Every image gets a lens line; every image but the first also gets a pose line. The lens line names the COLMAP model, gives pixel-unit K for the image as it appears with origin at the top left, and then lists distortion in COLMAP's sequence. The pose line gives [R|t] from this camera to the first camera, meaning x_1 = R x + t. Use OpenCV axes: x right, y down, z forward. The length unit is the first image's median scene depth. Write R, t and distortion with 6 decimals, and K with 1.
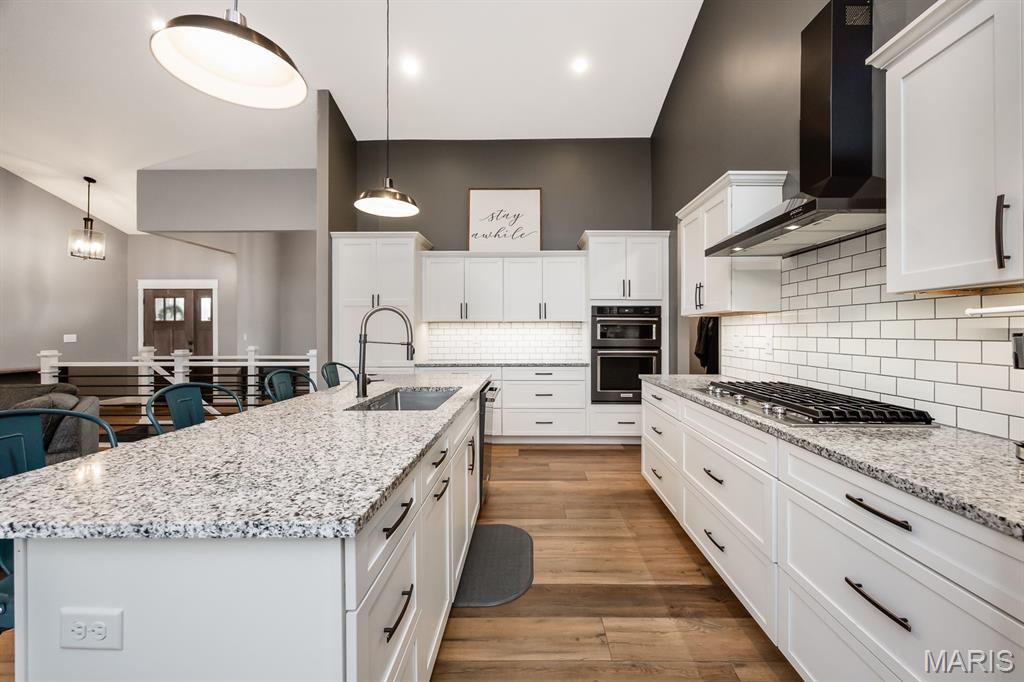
lens RADIAL K [[404.6, 0, 515.9], [0, 404.6, 331.6], [0, 0, 1]] dist [-0.000439, -0.000028]
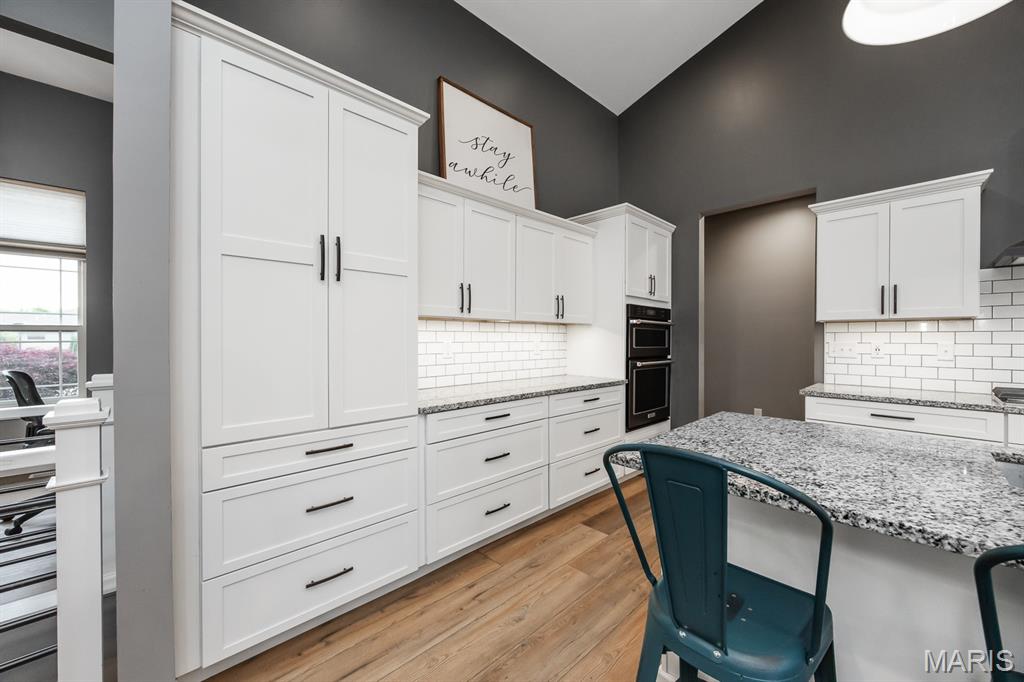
lens RADIAL K [[404.6, 0, 514.3], [0, 404.6, 345.8], [0, 0, 1]] dist [-0.000439, -0.000028]
pose [[0.704965, -0.007601, 0.709201, -0.496845], [-0.000335, 0.999939, 0.011049, 0.006173], [-0.709242, -0.008027, 0.704920, 0.610973]]
